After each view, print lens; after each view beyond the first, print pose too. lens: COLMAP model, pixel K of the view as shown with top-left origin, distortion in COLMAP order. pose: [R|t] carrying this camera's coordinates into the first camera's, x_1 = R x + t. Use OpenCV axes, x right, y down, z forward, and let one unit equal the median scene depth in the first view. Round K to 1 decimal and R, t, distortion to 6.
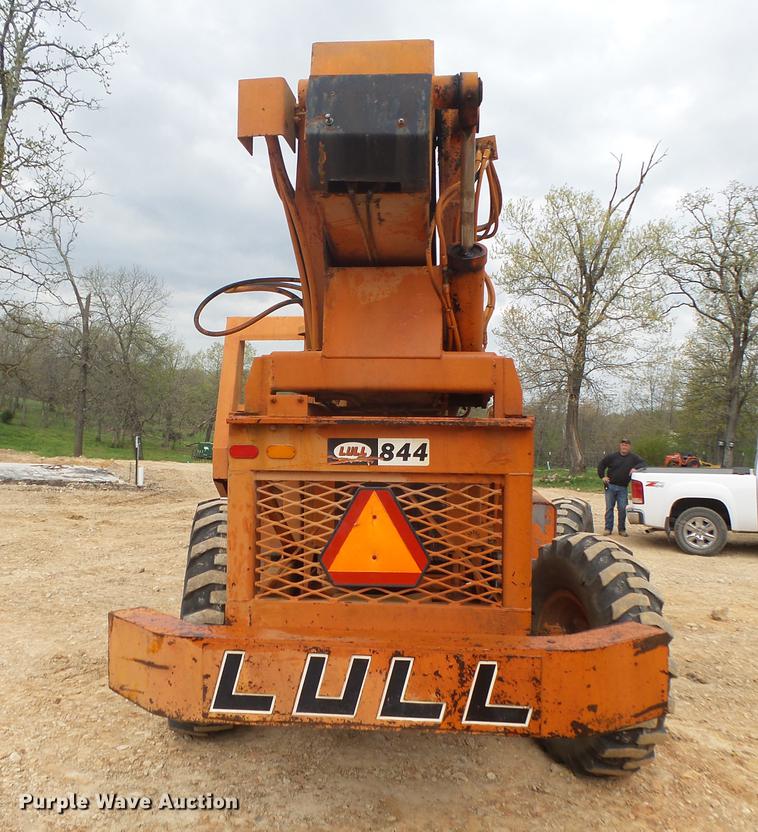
lens RADIAL K [[814.6, 0, 382.8], [0, 814.6, 415.1], [0, 0, 1]] dist [0.014141, 0.000000]
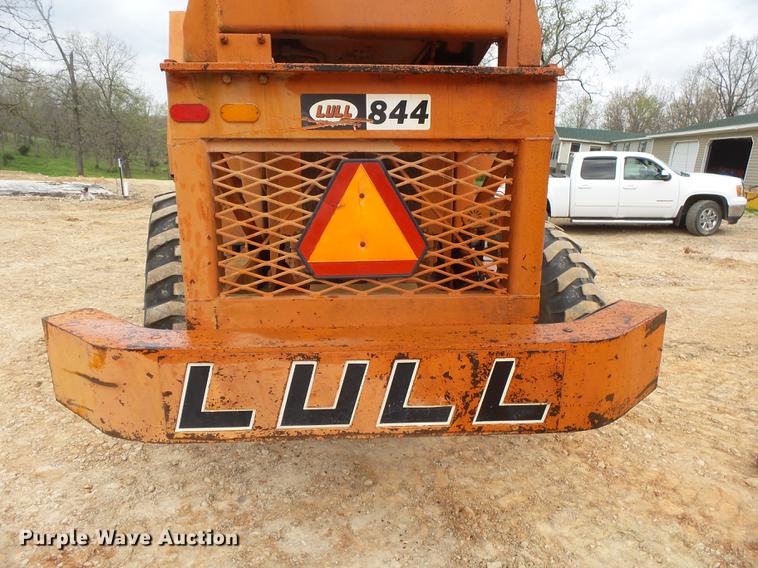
lens RADIAL K [[517.0, 0, 382.0], [0, 517.0, 276.4], [0, 0, 1]] dist [0.006765, -0.007774]
pose [[0.987961, -0.042570, 0.148729, -0.070444], [0.005889, 0.971047, 0.238818, 0.078020], [-0.154589, -0.235067, 0.959607, 0.466903]]
